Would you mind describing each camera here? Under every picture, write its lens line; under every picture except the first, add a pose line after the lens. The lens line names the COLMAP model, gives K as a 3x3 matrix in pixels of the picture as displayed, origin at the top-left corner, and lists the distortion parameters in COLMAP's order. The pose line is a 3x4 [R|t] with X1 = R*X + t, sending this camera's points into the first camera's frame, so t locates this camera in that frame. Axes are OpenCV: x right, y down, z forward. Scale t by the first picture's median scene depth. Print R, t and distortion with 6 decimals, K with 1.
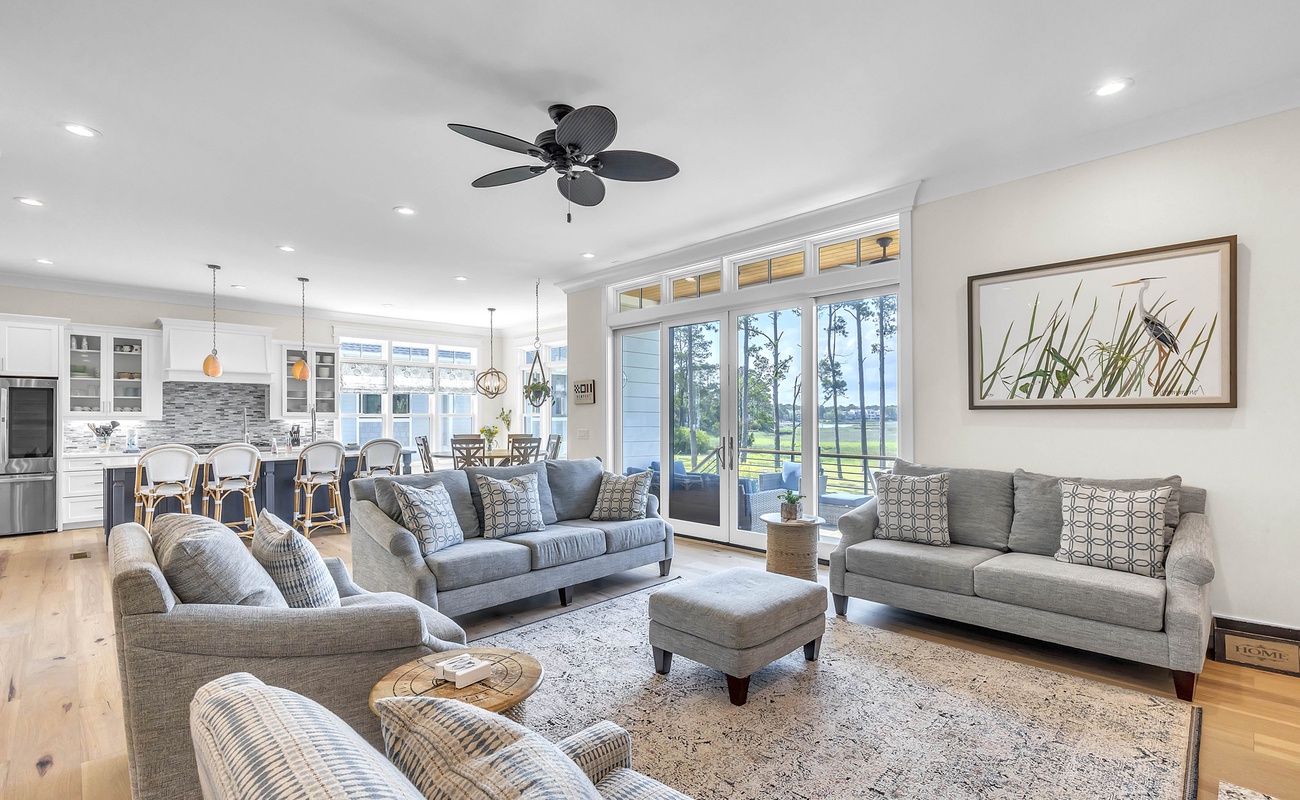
lens RADIAL K [[588.3, 0, 660.6], [0, 588.3, 415.4], [0, 0, 1]] dist [-0.005148, 0.003525]
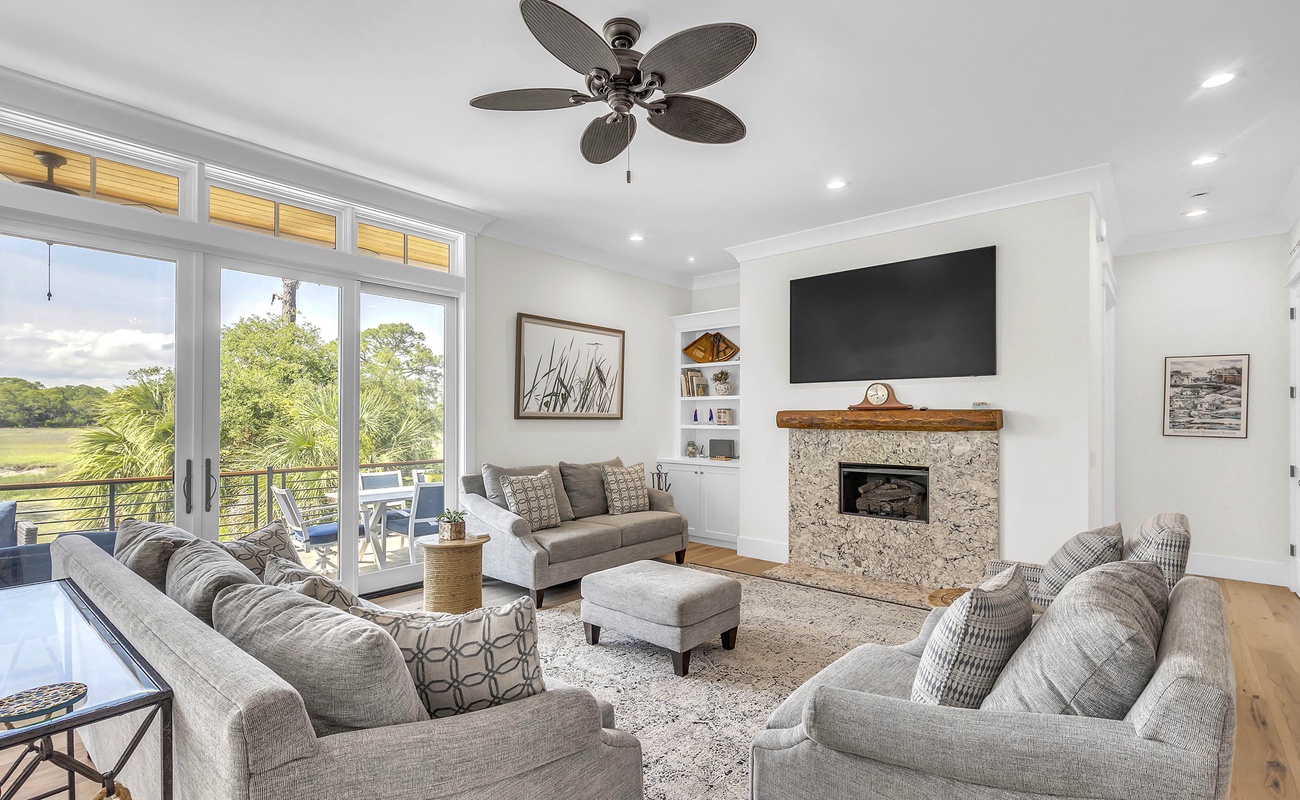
lens RADIAL K [[588.3, 0, 653.2], [0, 588.3, 414.2], [0, 0, 1]] dist [-0.005148, 0.003525]
pose [[-0.078126, 0.010376, 0.996890, -0.740934], [-0.007041, 0.999915, -0.010959, -0.008816], [-0.996919, -0.007876, -0.078046, 0.814695]]
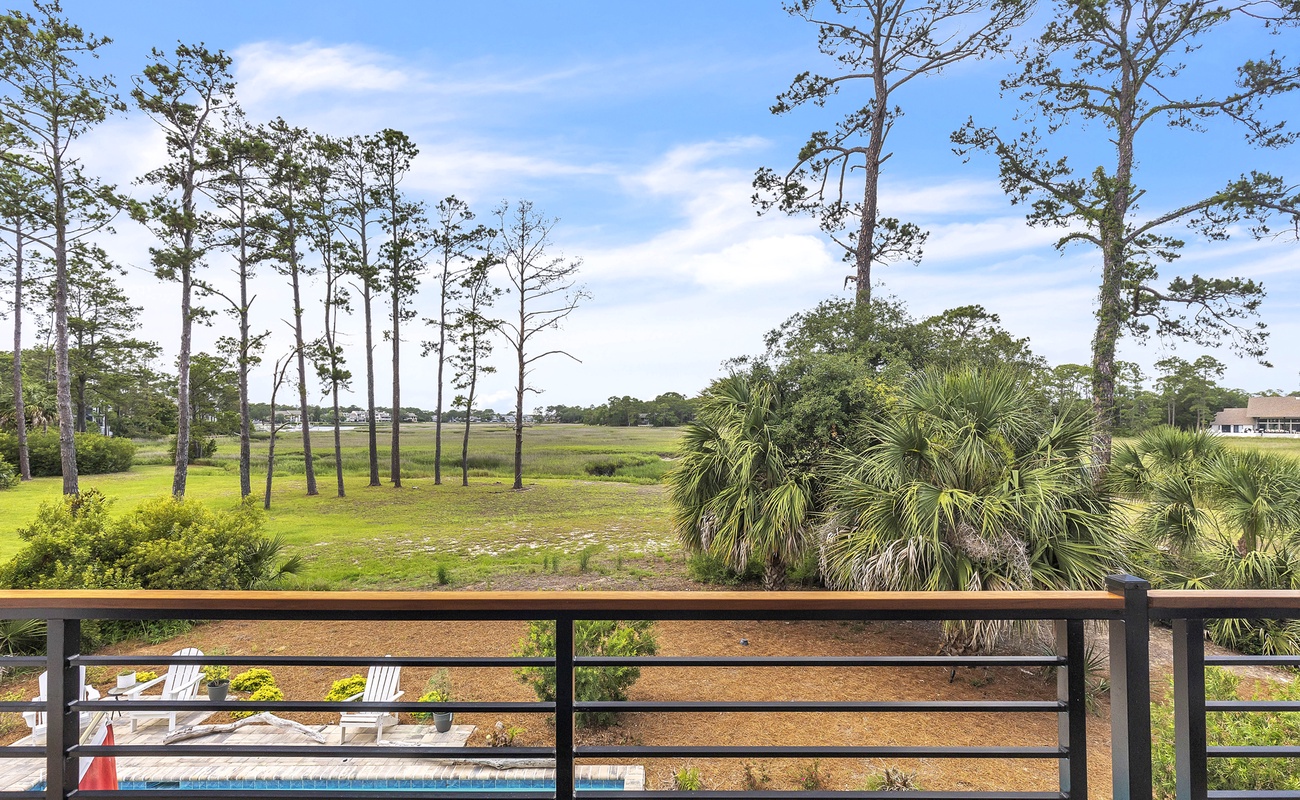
lens RADIAL K [[588.3, 0, 653.4], [0, 588.3, 421.9], [0, 0, 1]] dist [-0.005148, 0.003525]
pose [[0.706385, 0.000728, 0.707827, 0.477670], [-0.006336, 0.999966, 0.005295, 0.035273], [-0.707799, -0.008225, 0.706366, 1.666028]]
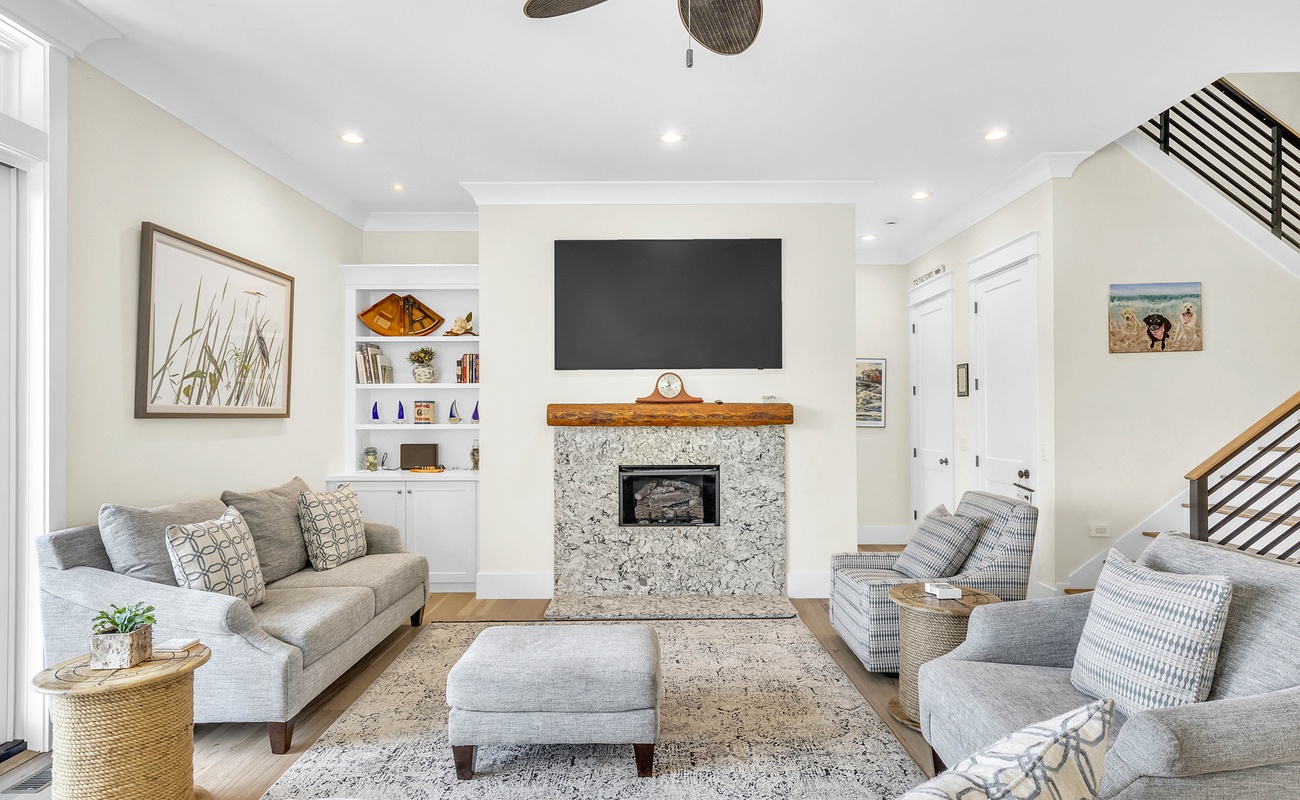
lens RADIAL K [[699.6, 0, 655.7], [0, 699.6, 403.0], [0, 0, 1]] dist [0.005710, -0.001827]
pose [[-0.713283, 0.017199, 0.700665, -0.453170], [0.003897, 0.999781, -0.020573, -0.008756], [-0.700865, -0.011944, -0.713194, 1.167240]]
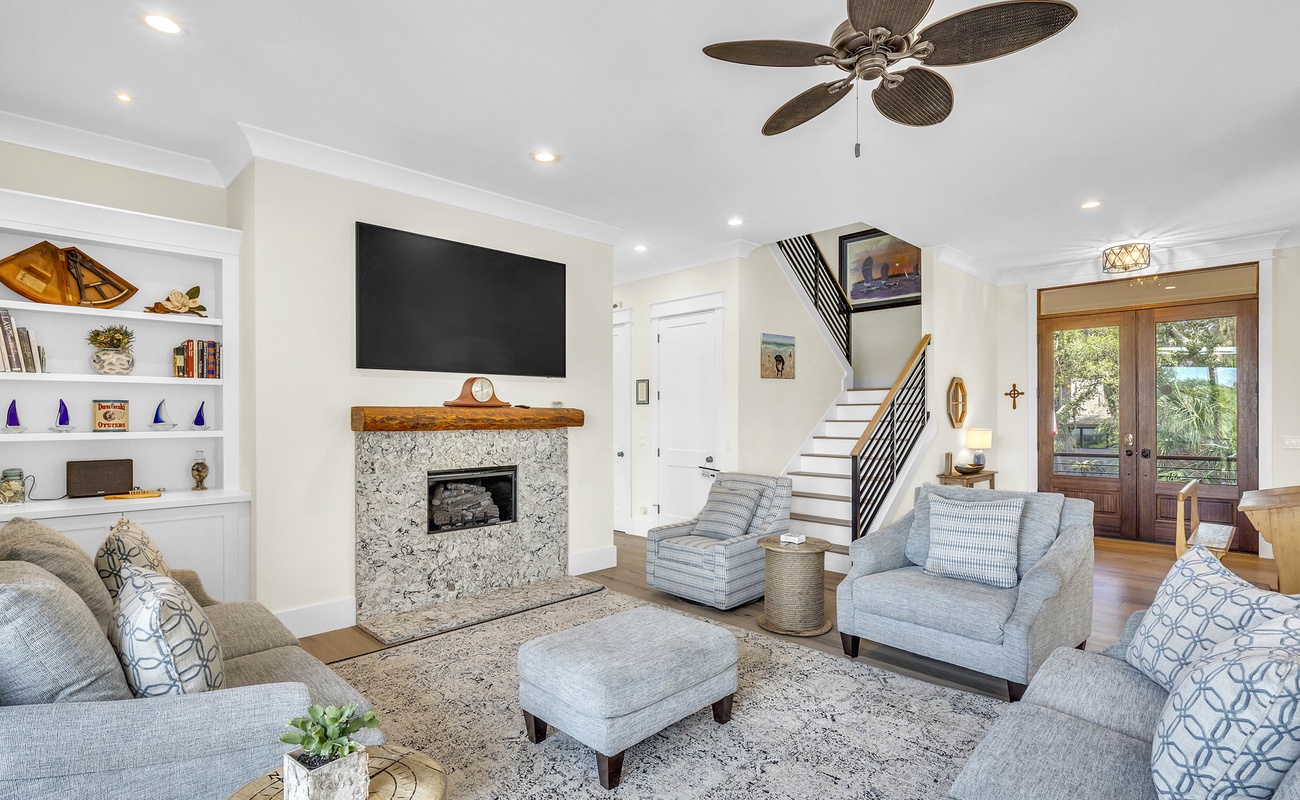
lens RADIAL K [[618.9, 0, 659.9], [0, 618.9, 416.4], [0, 0, 1]] dist [-0.001613, -0.002202]
pose [[-0.999972, 0.007062, -0.002623, 0.069251], [0.007067, 0.999973, -0.002048, -0.012382], [0.002608, -0.002066, -0.999994, 1.382159]]
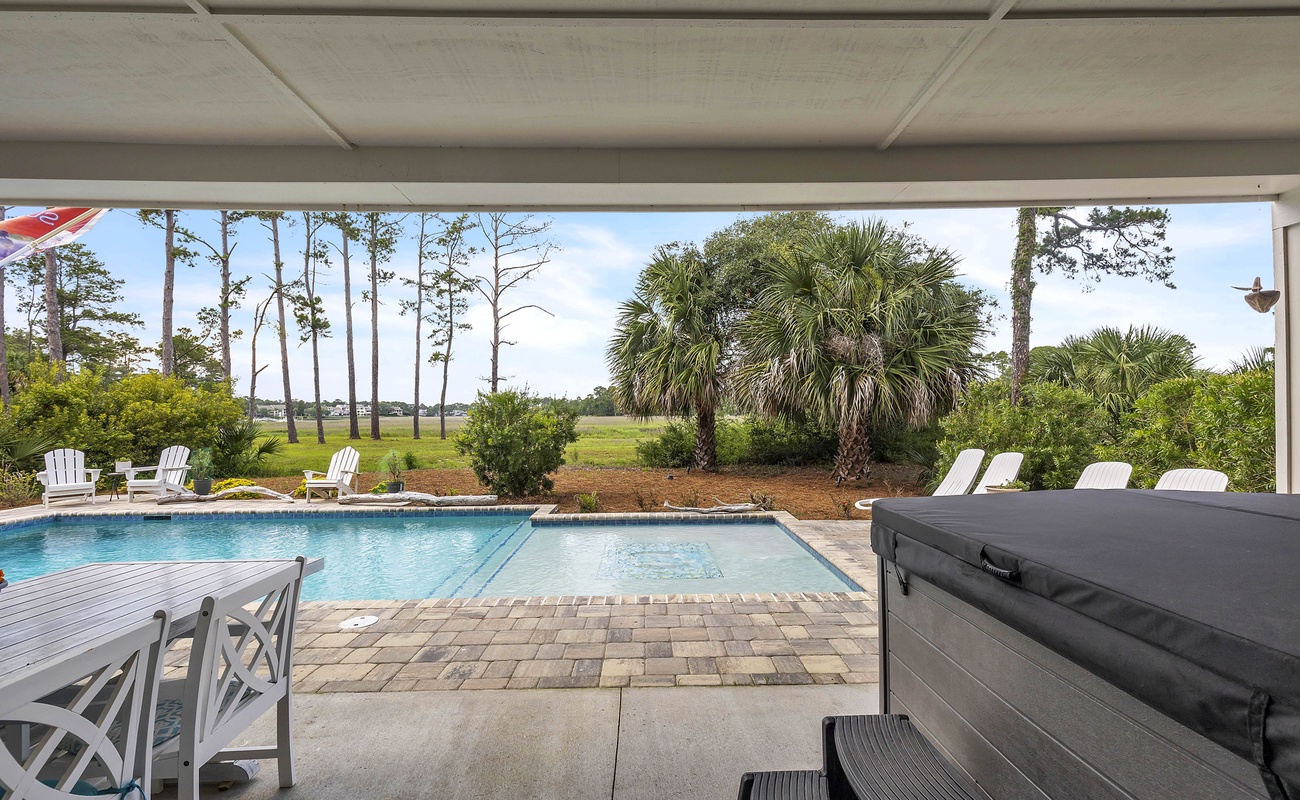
lens RADIAL K [[588.3, 0, 650.8], [0, 588.3, 410.3], [0, 0, 1]] dist [-0.005148, 0.003525]
pose [[0.694367, -0.000542, 0.719621, 0.401087], [0.004151, 0.999986, -0.003252, 0.747367], [-0.719609, 0.005245, 0.694360, 1.188764]]
